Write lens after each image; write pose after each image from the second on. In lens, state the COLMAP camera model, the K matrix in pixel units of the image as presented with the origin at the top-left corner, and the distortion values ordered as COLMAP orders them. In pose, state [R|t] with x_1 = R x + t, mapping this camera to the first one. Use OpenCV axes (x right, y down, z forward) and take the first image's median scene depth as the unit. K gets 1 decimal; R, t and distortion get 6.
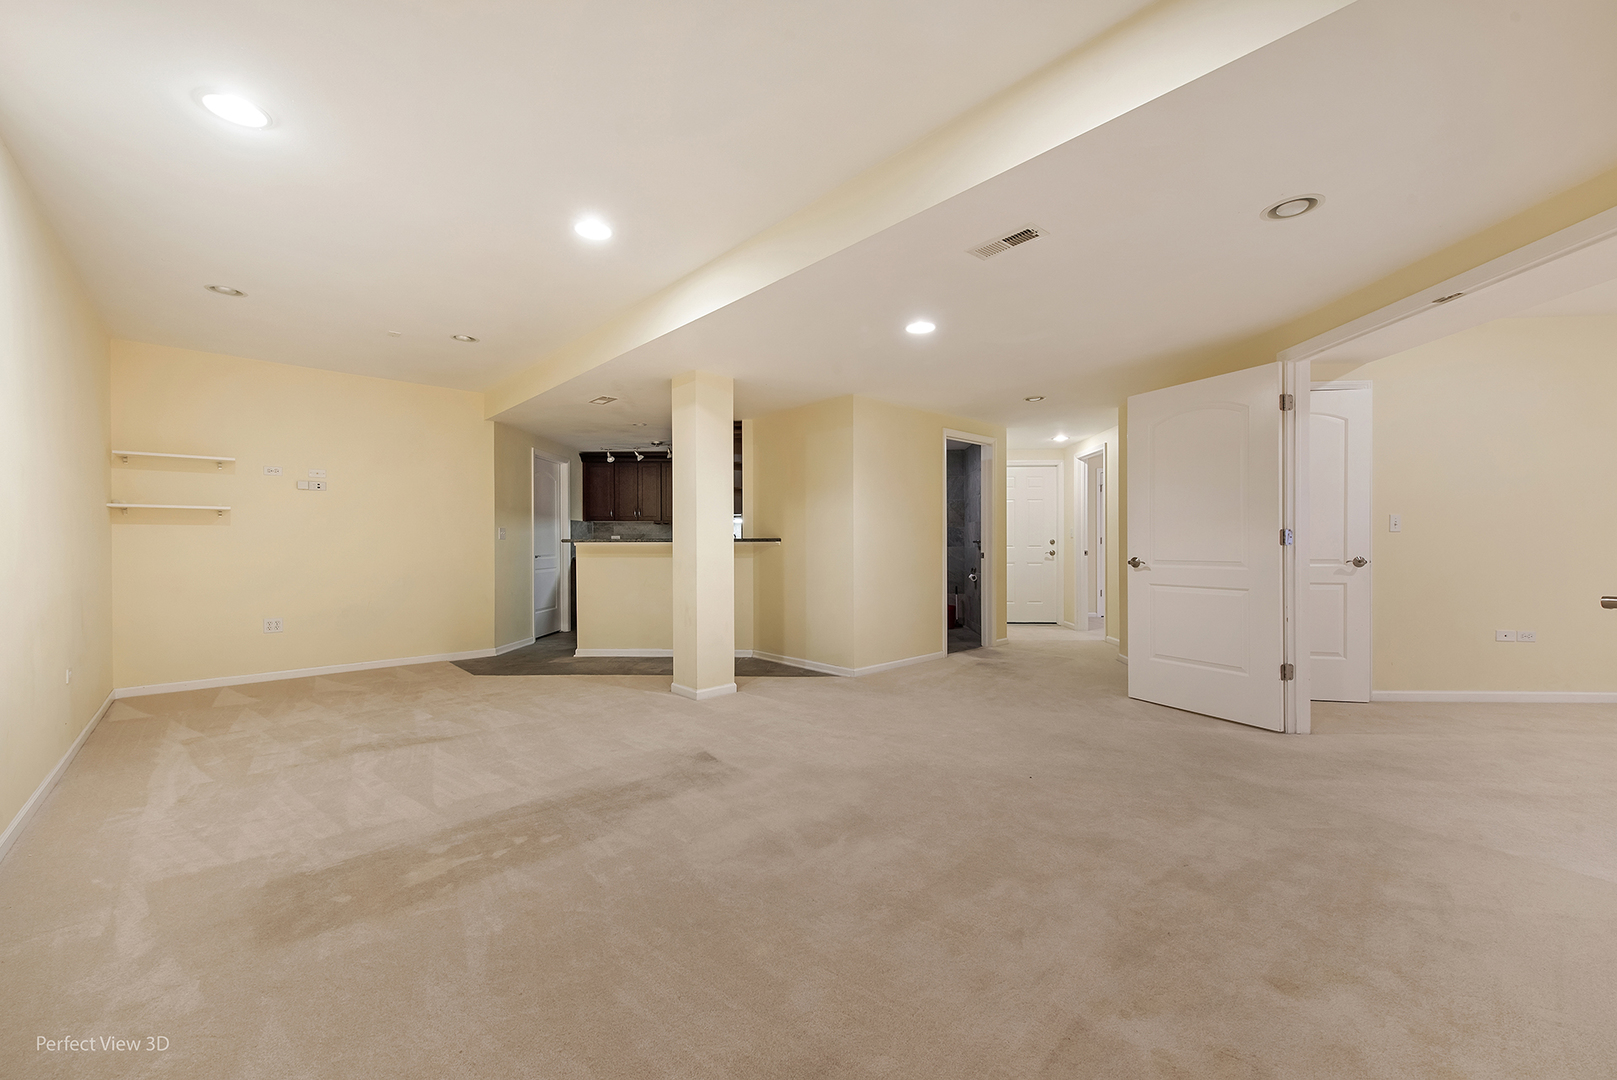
lens RADIAL K [[624.5, 0, 808.3], [0, 624.5, 543.2], [0, 0, 1]] dist [0.006306, -0.000456]
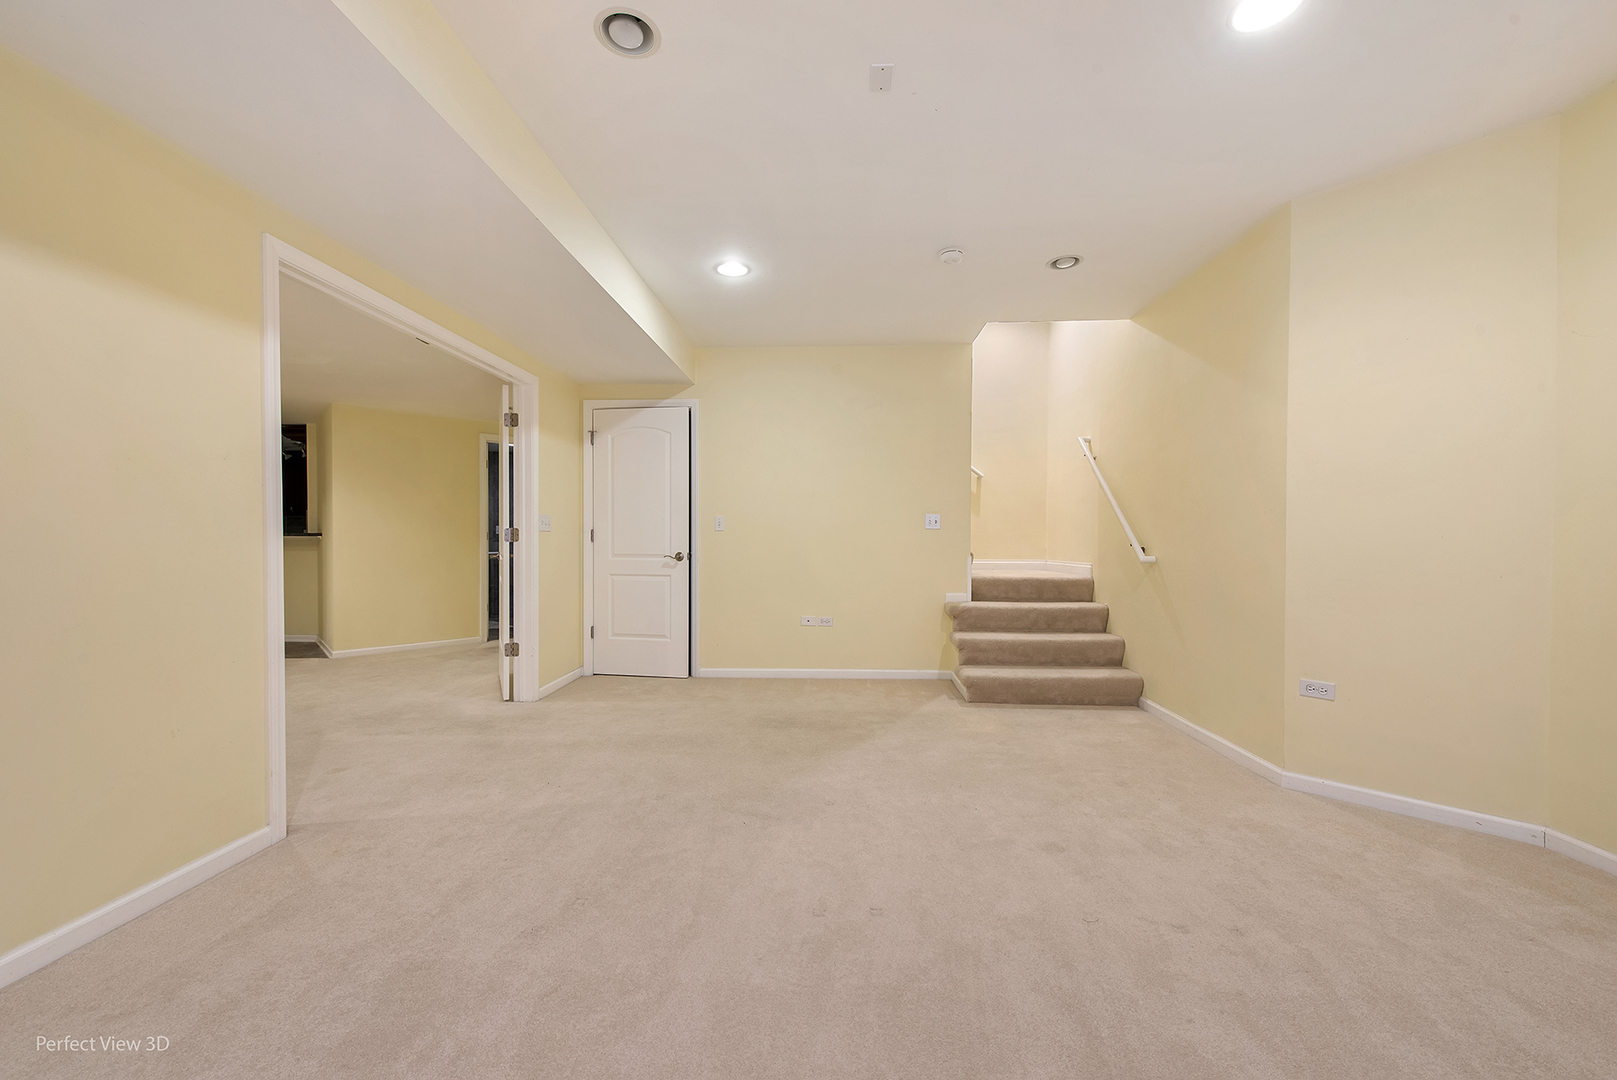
lens RADIAL K [[624.5, 0, 807.6], [0, 624.5, 538.6], [0, 0, 1]] dist [0.006306, -0.000456]
pose [[0.999922, 0.001658, -0.012364, 1.121593], [-0.001649, 0.999998, 0.000713, -0.004535], [0.012365, -0.000692, 0.999923, -0.142191]]
